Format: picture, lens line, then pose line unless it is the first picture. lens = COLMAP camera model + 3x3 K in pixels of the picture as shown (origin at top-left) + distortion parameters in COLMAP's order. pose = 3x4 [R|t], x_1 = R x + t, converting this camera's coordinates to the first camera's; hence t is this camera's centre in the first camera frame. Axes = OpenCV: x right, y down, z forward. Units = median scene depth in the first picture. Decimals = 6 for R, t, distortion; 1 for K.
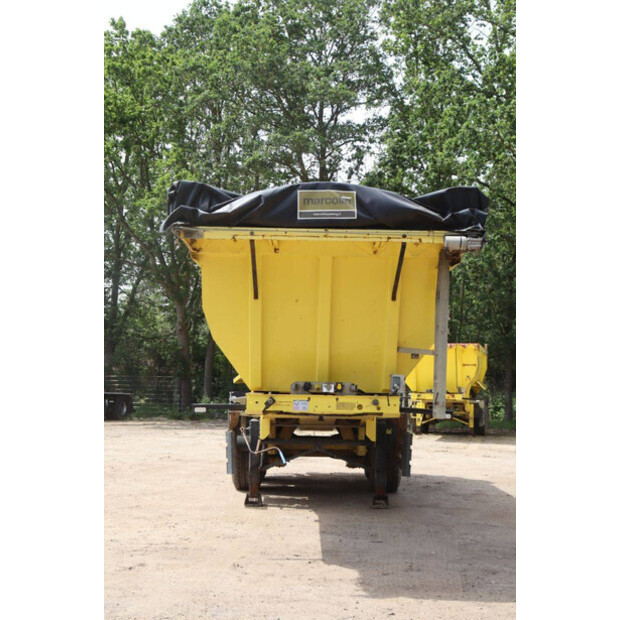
lens RADIAL K [[905.0, 0, 310.0], [0, 905.0, 310.0], [0, 0, 1]] dist [0.047090, 0.042845]
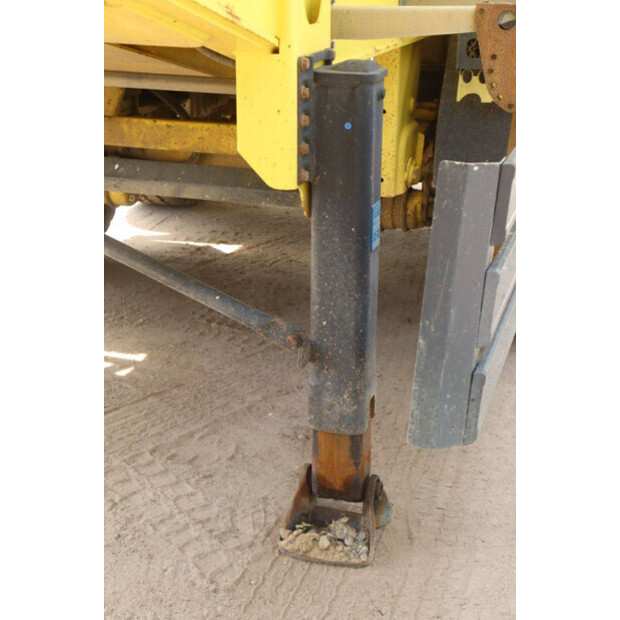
lens RADIAL K [[1040.2, 0, 310.0], [0, 1040.2, 310.0], [0, 0, 1]] dist [0.121051, 0.024132]
pose [[0.956734, 0.096717, -0.274417, 0.180852], [0.019194, 0.920104, 0.391204, 0.131920], [0.290329, -0.379546, 0.878438, 1.180873]]
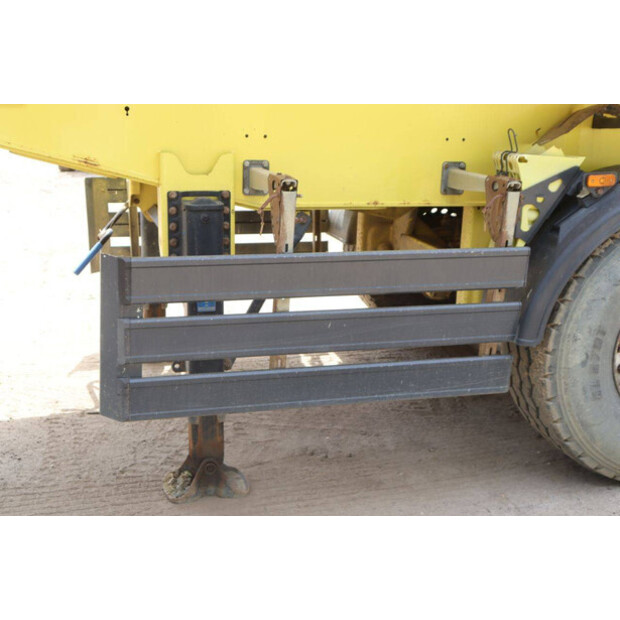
lens RADIAL K [[844.6, 0, 310.0], [0, 844.6, 310.0], [0, 0, 1]] dist [-0.024650, 0.559614]
pose [[0.277480, 0.238172, -0.930741, 0.466579], [0.052220, 0.963613, 0.262152, 0.131924], [0.959311, -0.121345, 0.254946, 1.383435]]
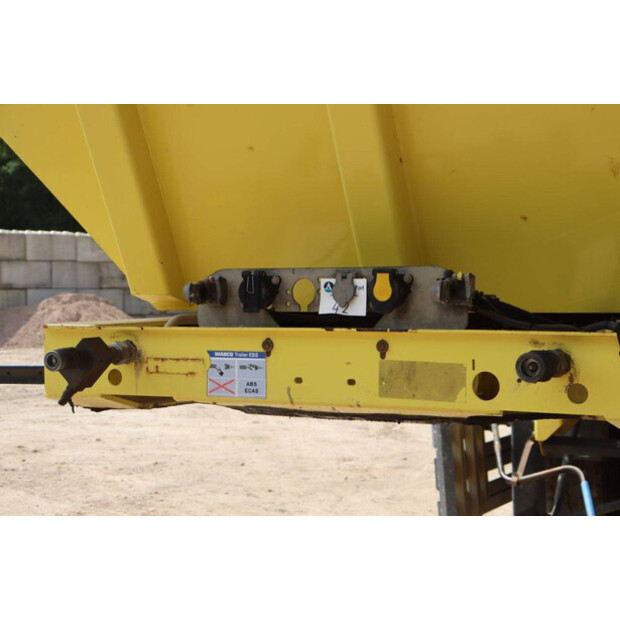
lens RADIAL K [[1343.3, 0, 310.0], [0, 1343.3, 310.0], [0, 0, 1]] dist [0.343010, 0.074382]
pose [[0.883429, -0.015328, -0.468315, 0.162347], [0.061326, 0.994650, 0.083130, 0.062813], [0.464535, -0.102160, 0.879642, 0.717084]]
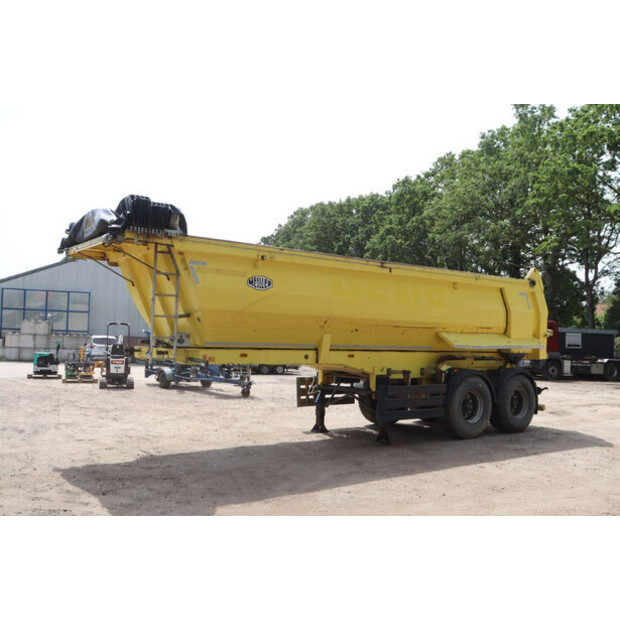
lens RADIAL K [[629.9, 0, 310.0], [0, 629.9, 310.0], [0, 0, 1]] dist [-0.092845, 0.011833]
pose [[0.597740, -0.040260, -0.800678, 1.004046], [0.048330, 0.998731, -0.014137, 0.060102], [0.800232, -0.030247, 0.598928, 0.598963]]
